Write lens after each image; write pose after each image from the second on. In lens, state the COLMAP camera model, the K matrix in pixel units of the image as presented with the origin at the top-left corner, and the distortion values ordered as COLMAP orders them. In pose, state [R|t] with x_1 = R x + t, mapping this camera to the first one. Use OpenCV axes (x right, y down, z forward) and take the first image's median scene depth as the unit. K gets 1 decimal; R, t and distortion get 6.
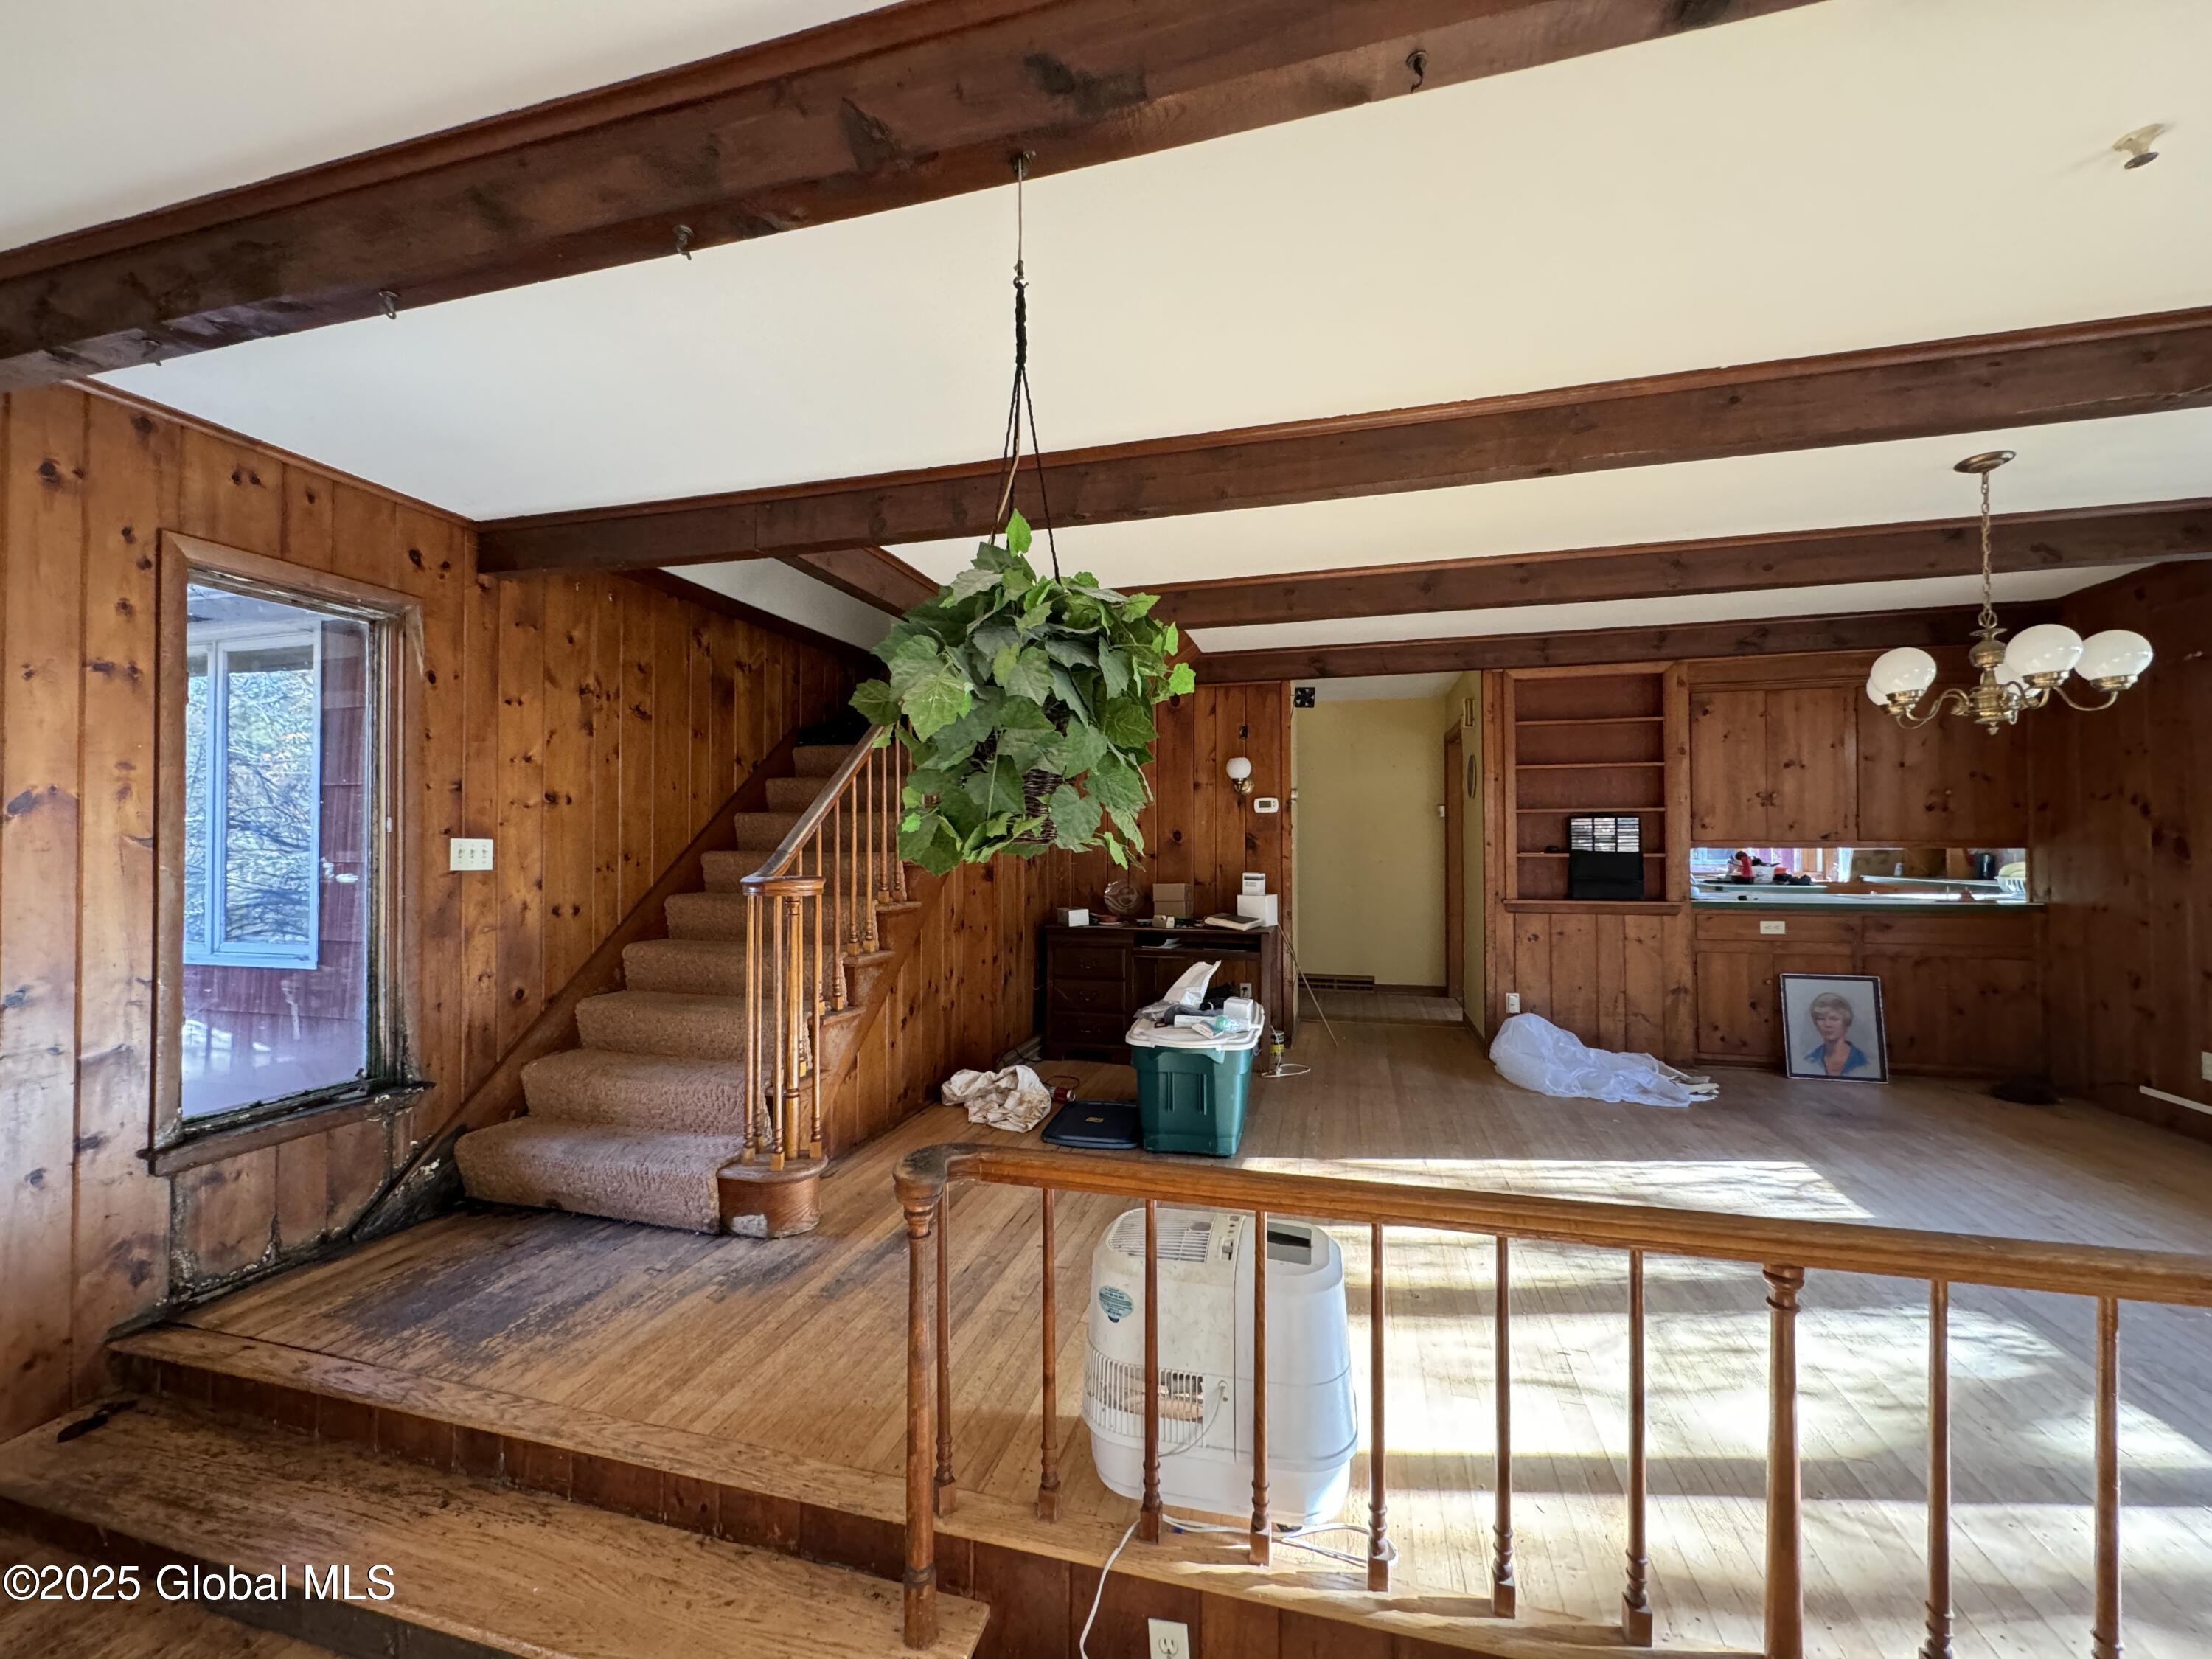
lens RADIAL K [[878.8, 0, 1100.7], [0, 878.8, 829.1], [0, 0, 1]] dist [-0.002979, 0.000478]
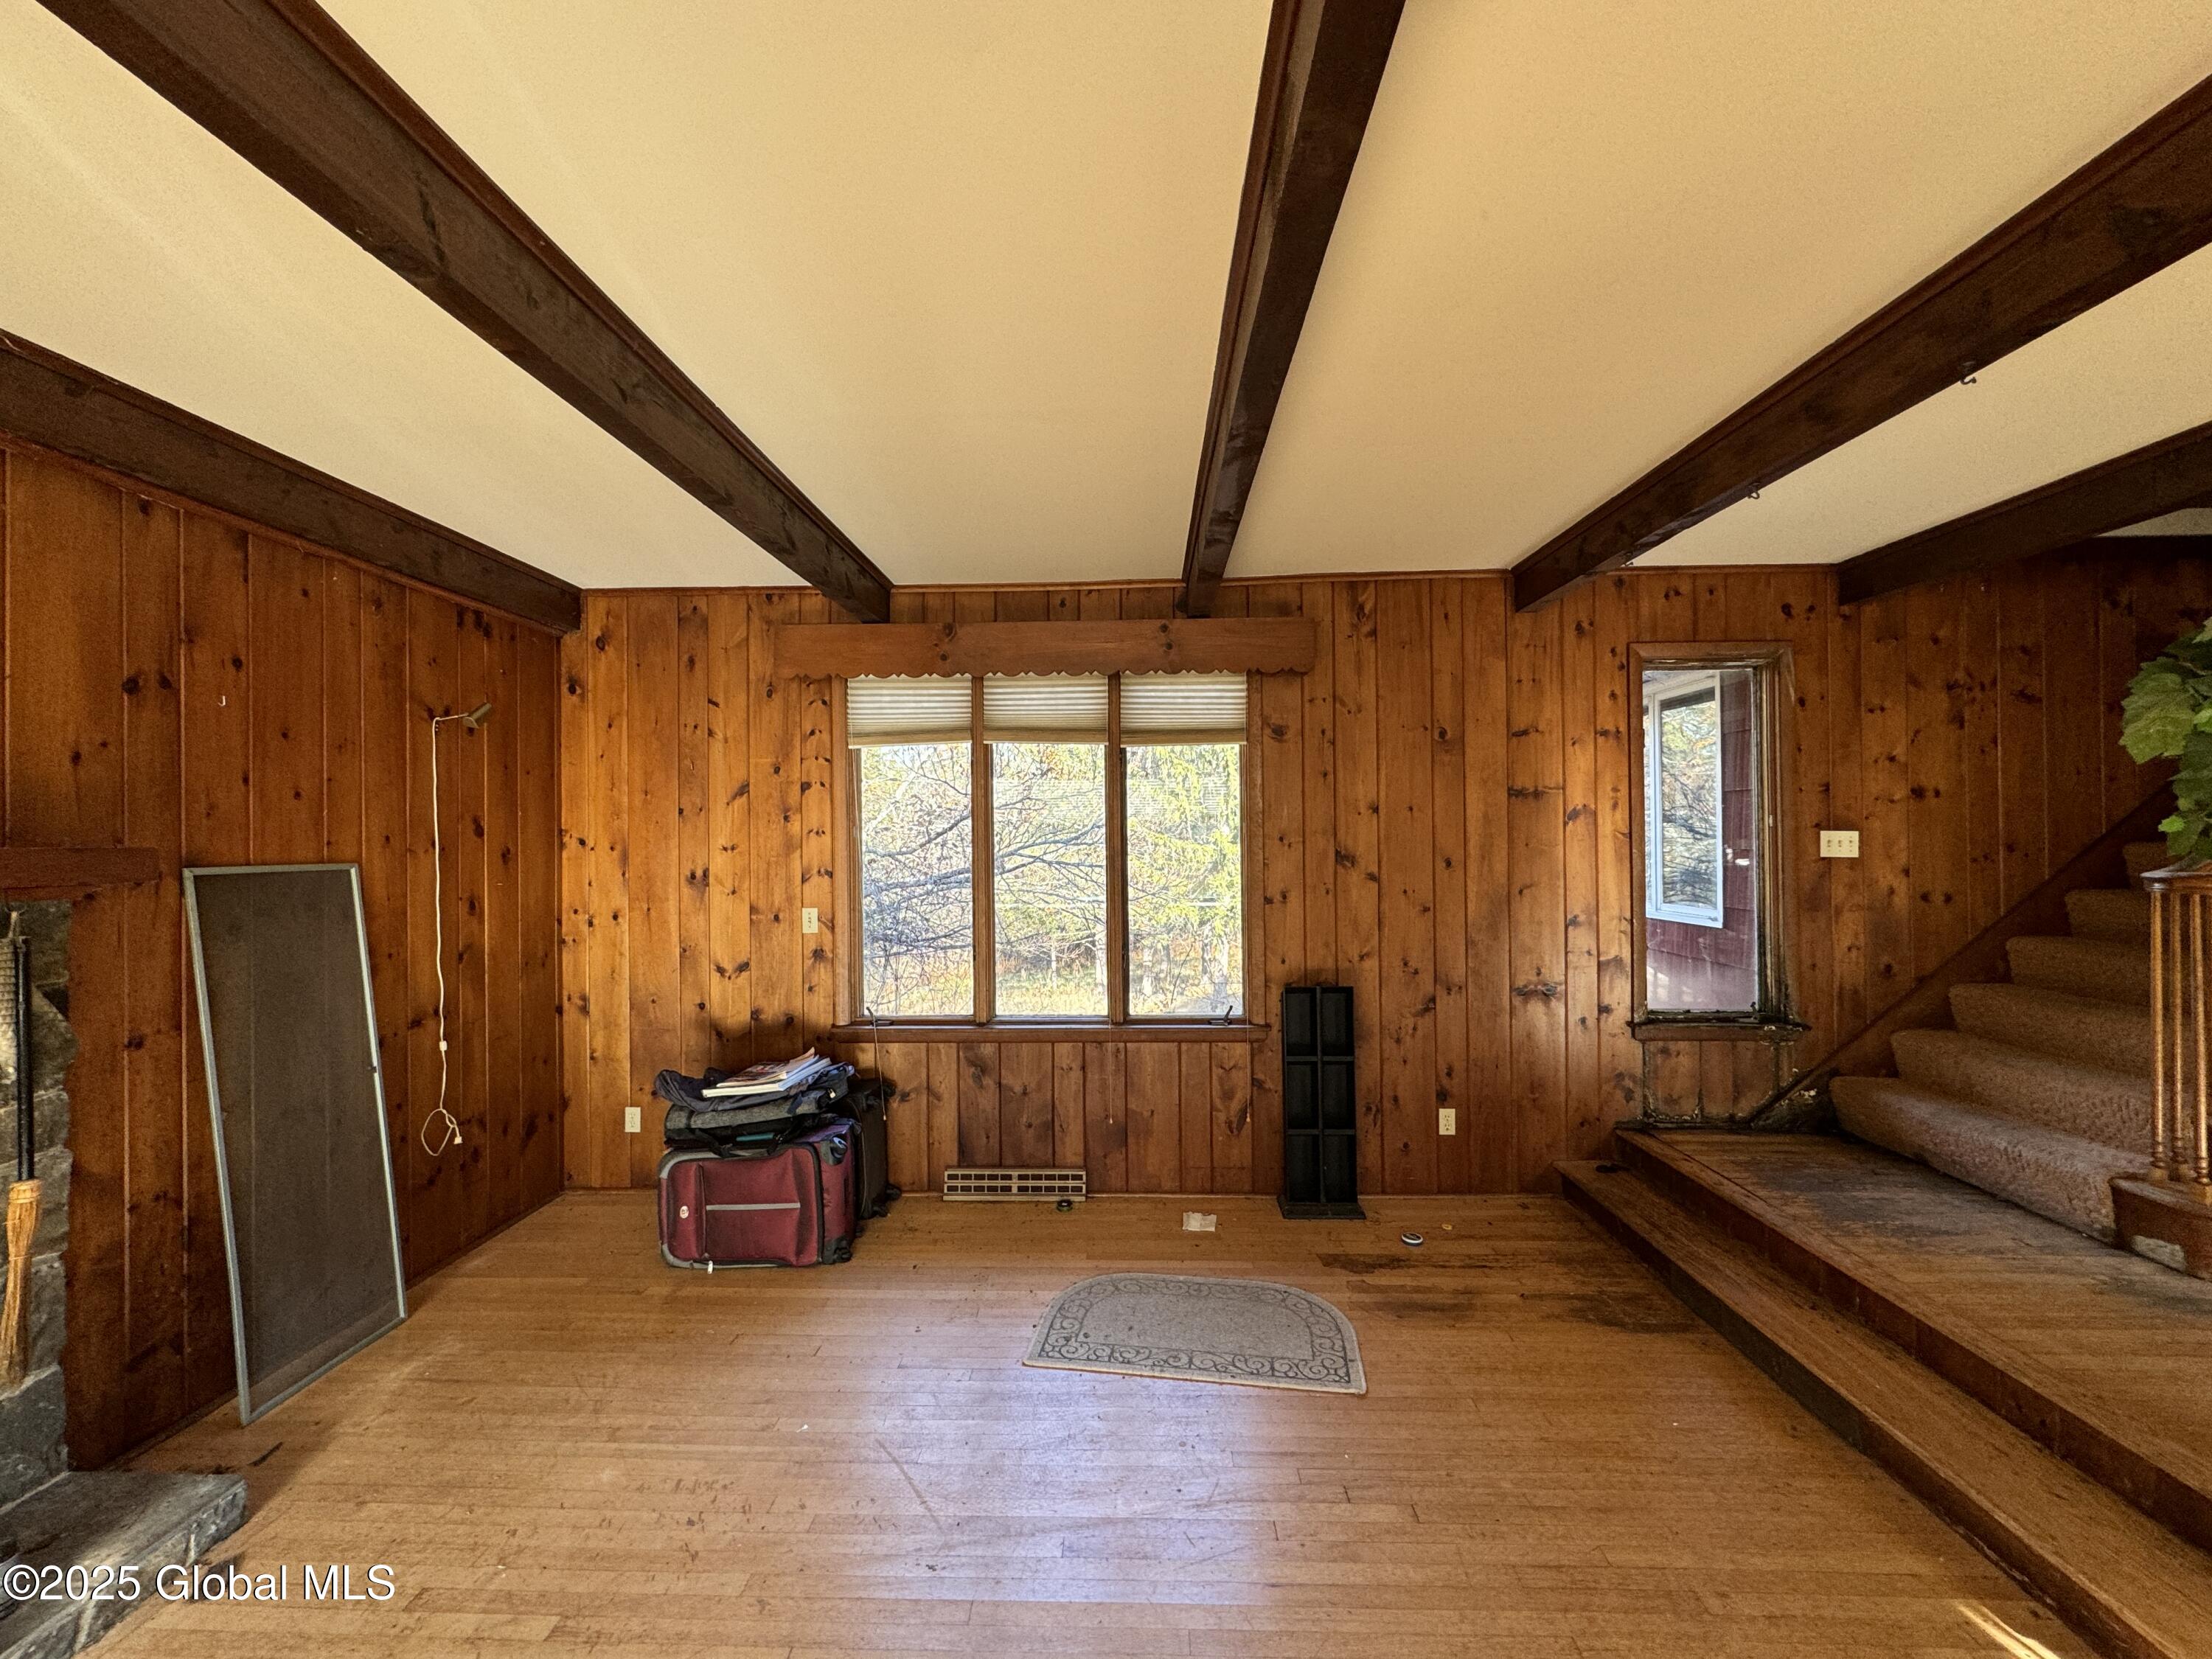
lens RADIAL K [[878.8, 0, 1105.3], [0, 878.8, 829.7], [0, 0, 1]] dist [-0.002979, 0.000478]
pose [[0.227646, -0.006909, -0.973719, 0.250732], [0.021870, 0.999759, -0.001980, -0.011607], [0.973498, -0.020844, 0.227743, -0.279886]]
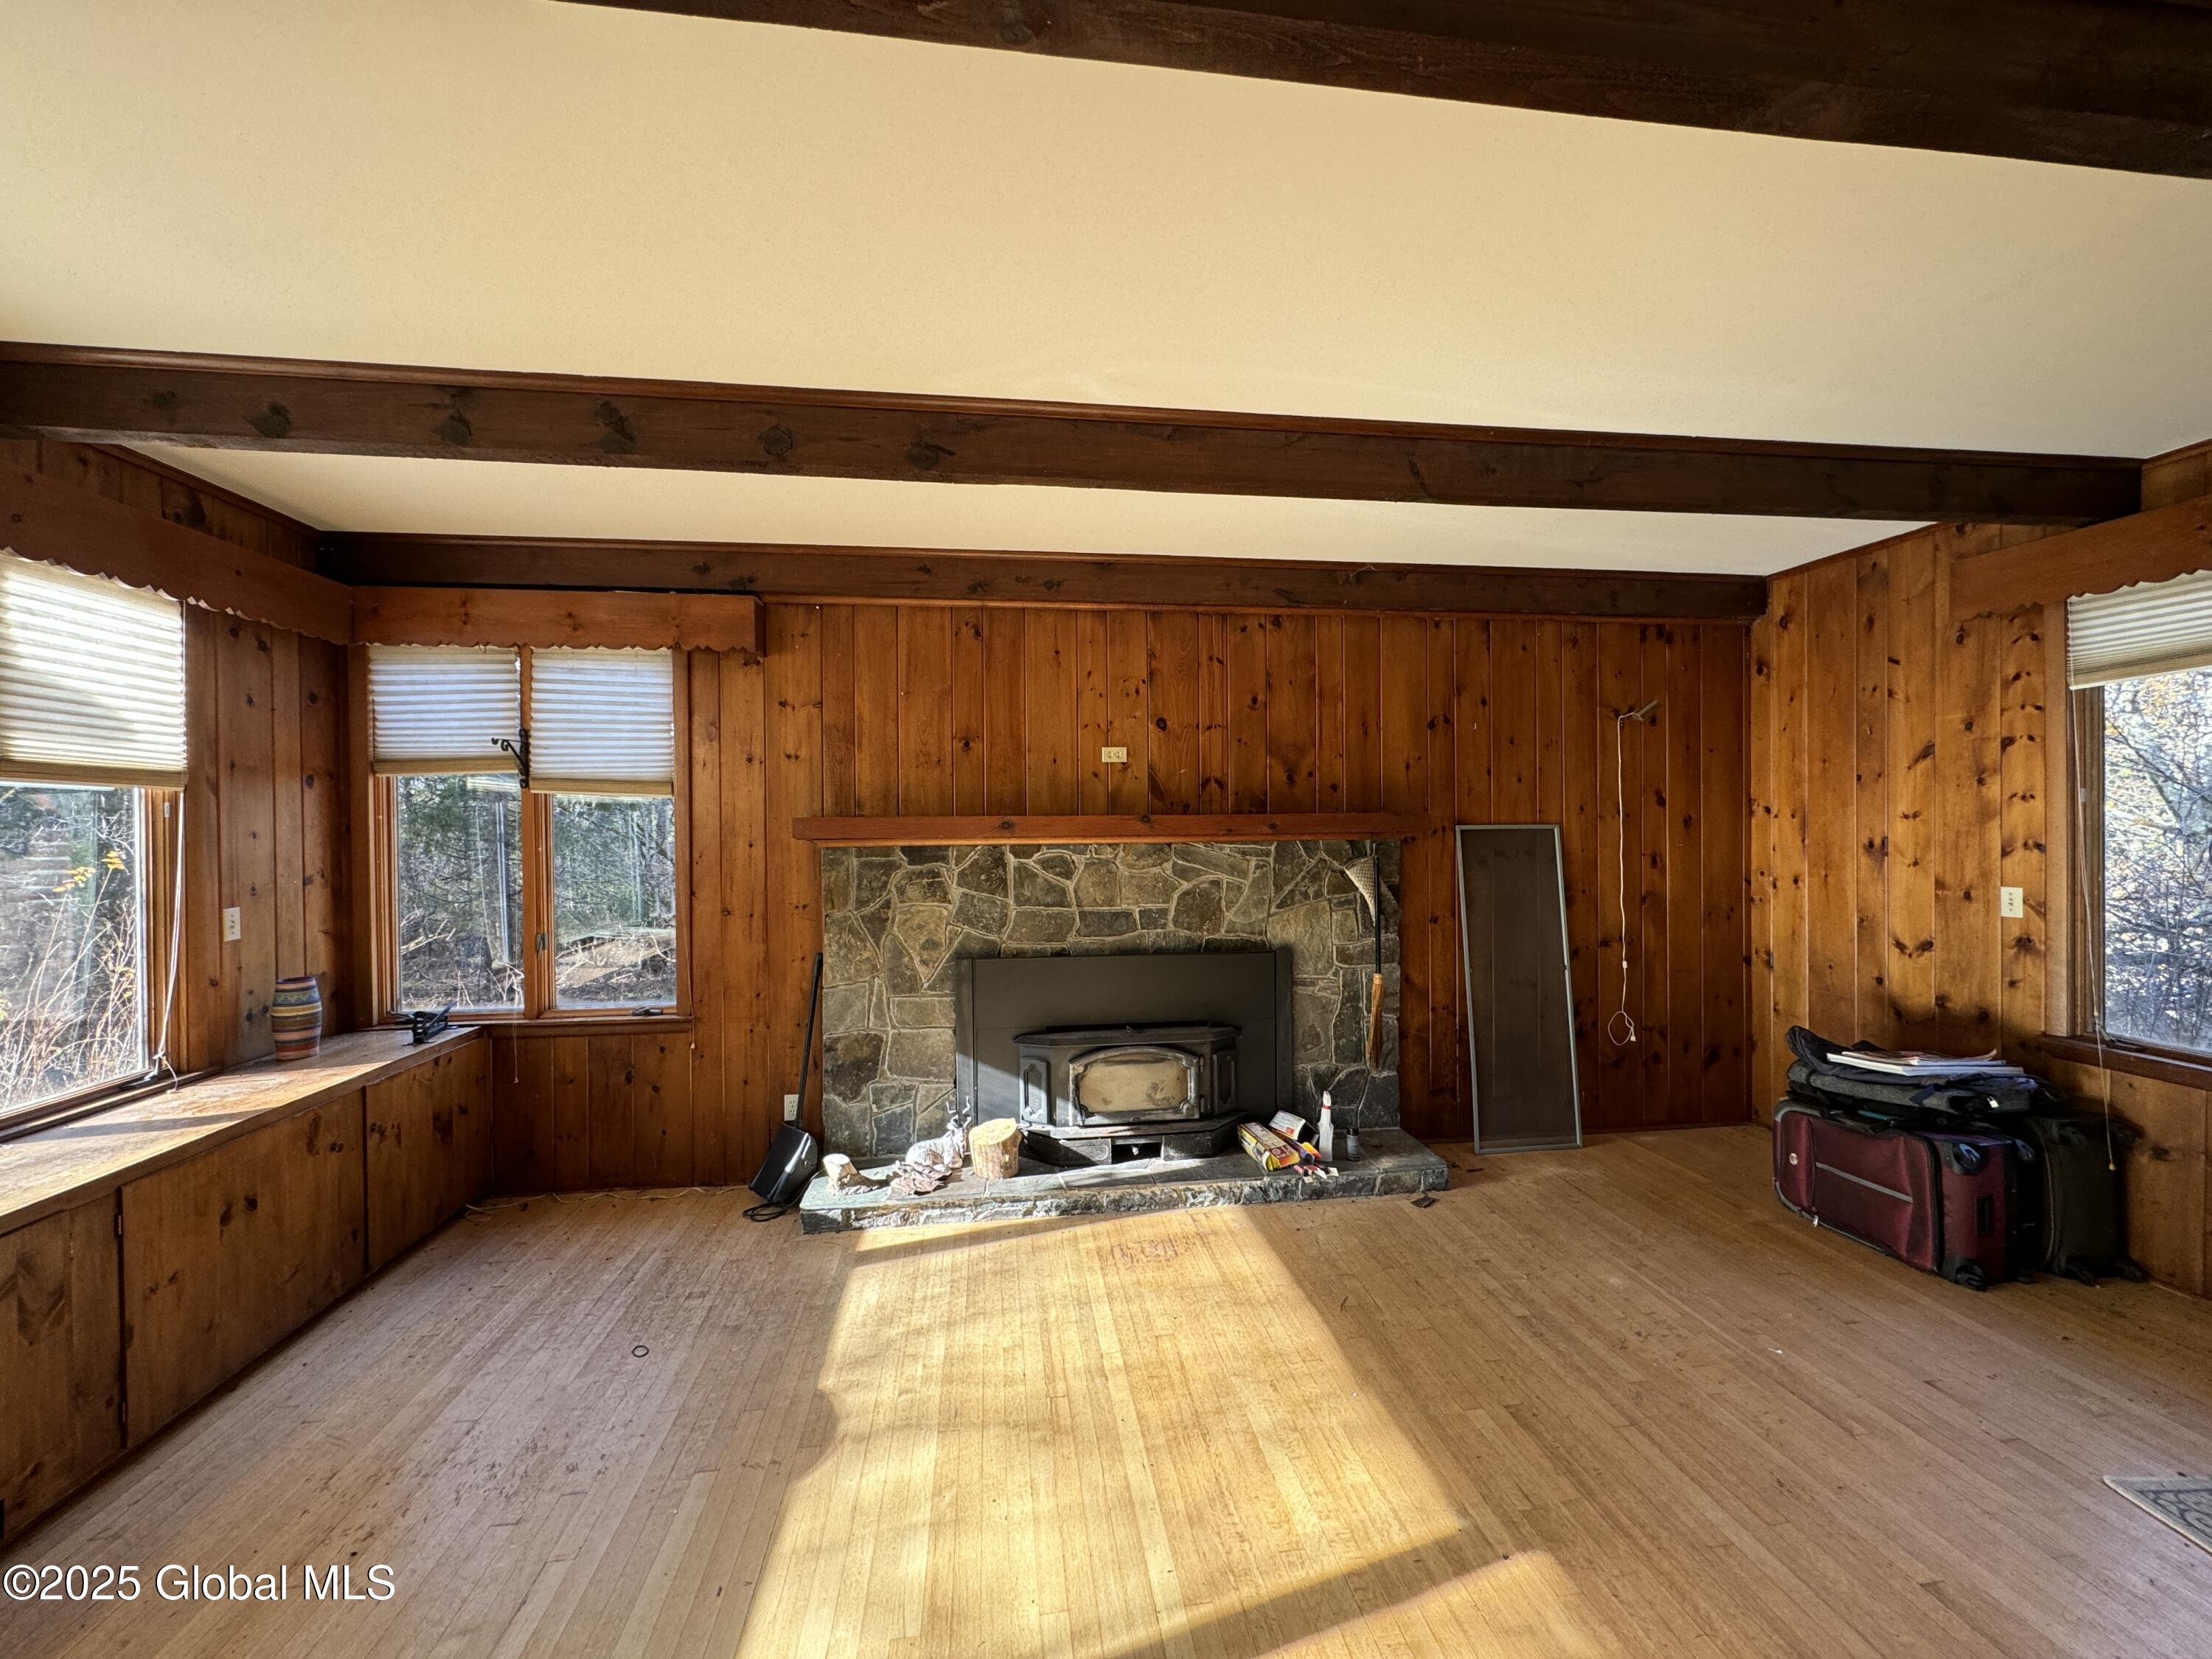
lens RADIAL K [[878.8, 0, 1112.8], [0, 878.8, 825.4], [0, 0, 1]] dist [-0.002979, 0.000478]
pose [[-0.918118, 0.013111, -0.396090, 0.348378], [0.017133, 0.999831, -0.006617, 0.005782], [0.395936, -0.012861, -0.918188, 0.209108]]
